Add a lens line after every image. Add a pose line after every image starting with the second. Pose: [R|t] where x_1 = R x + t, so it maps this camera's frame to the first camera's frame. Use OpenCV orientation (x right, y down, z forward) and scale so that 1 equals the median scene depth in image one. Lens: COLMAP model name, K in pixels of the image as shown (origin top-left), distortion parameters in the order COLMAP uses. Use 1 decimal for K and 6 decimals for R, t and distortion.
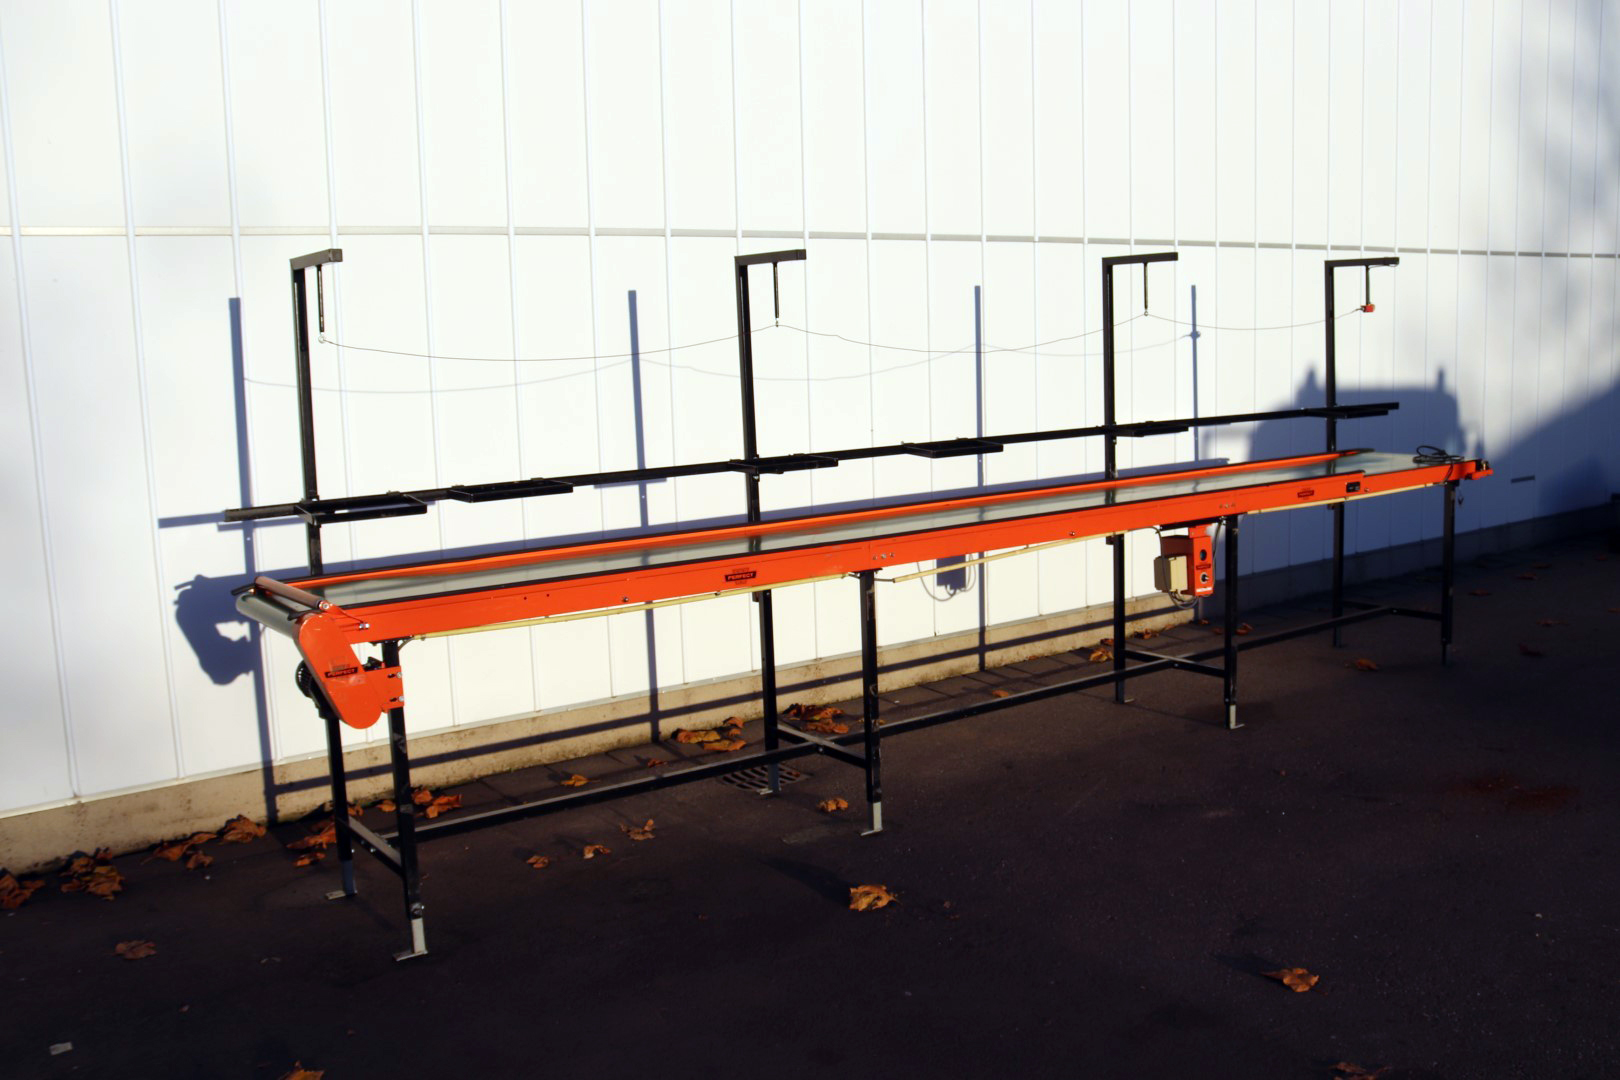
lens RADIAL K [[1571.8, 0, 808.4], [0, 1571.8, 540.6], [0, 0, 1]] dist [-0.081605, 0.000000]
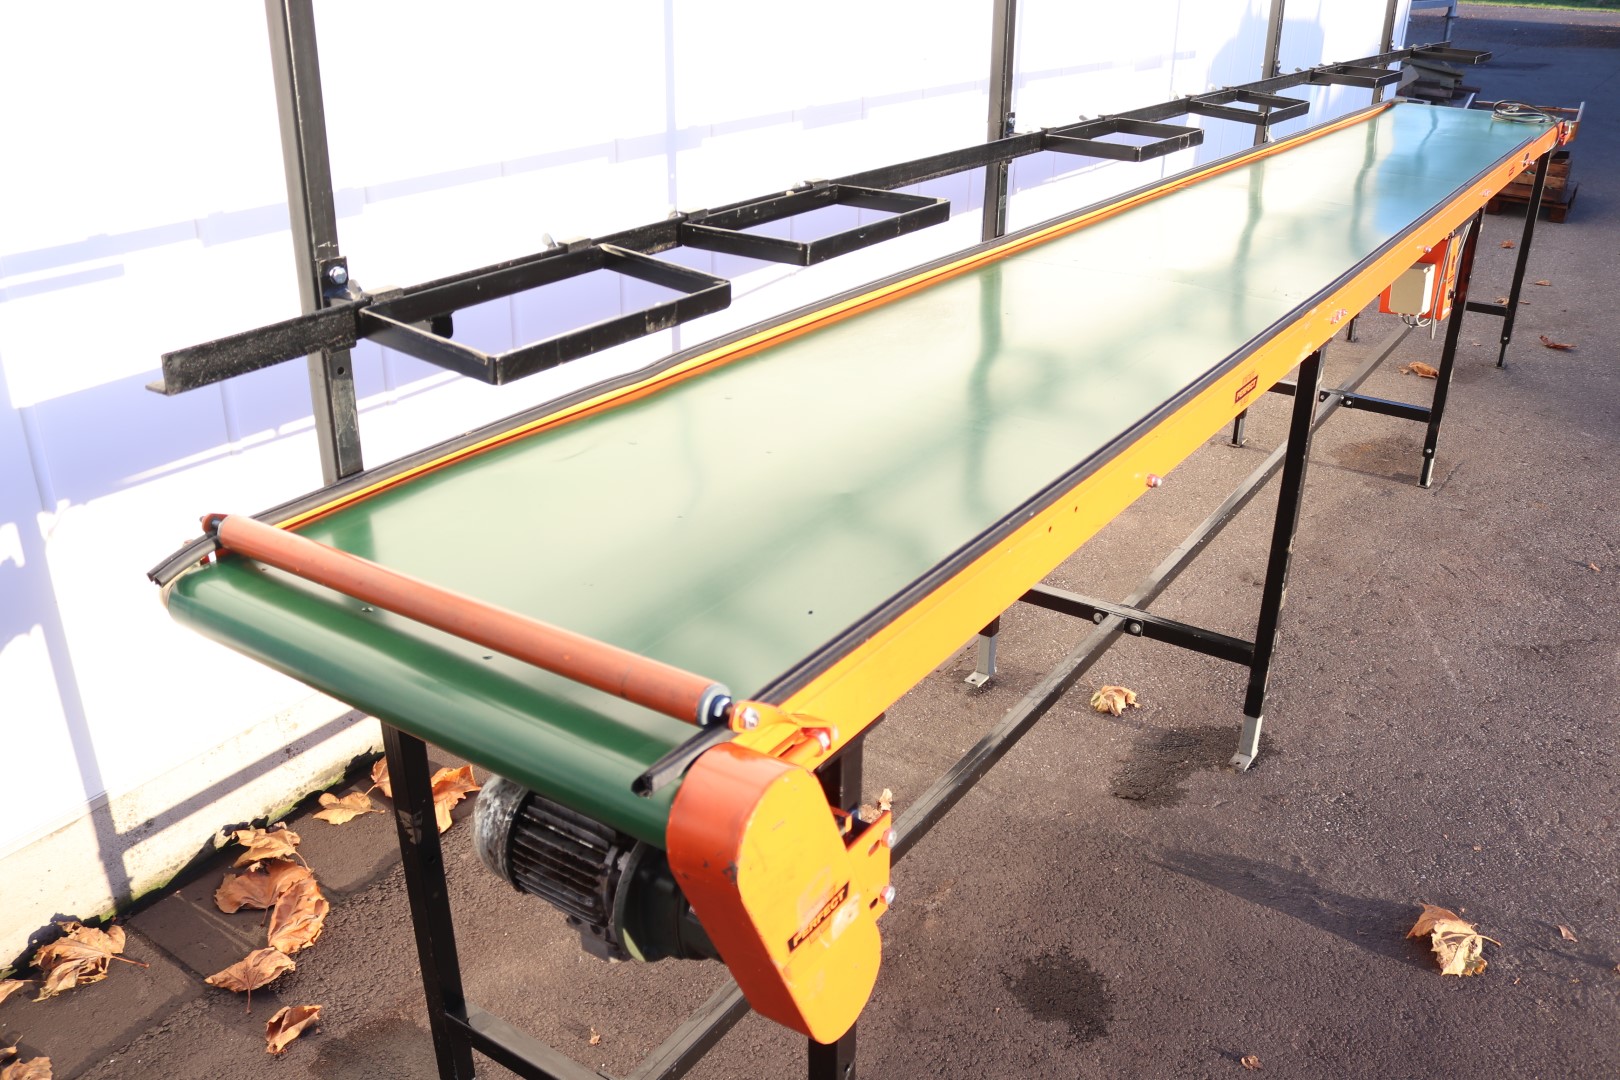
lens RADIAL K [[1355.8, 0, 810.8], [0, 1355.8, 534.9], [0, 0, 1]] dist [-0.070063, 0.001076]
pose [[0.922488, -0.108912, 0.370343, -0.288338], [0.002415, 0.960984, 0.276595, -0.044920], [-0.386018, -0.254261, 0.886759, 0.579283]]
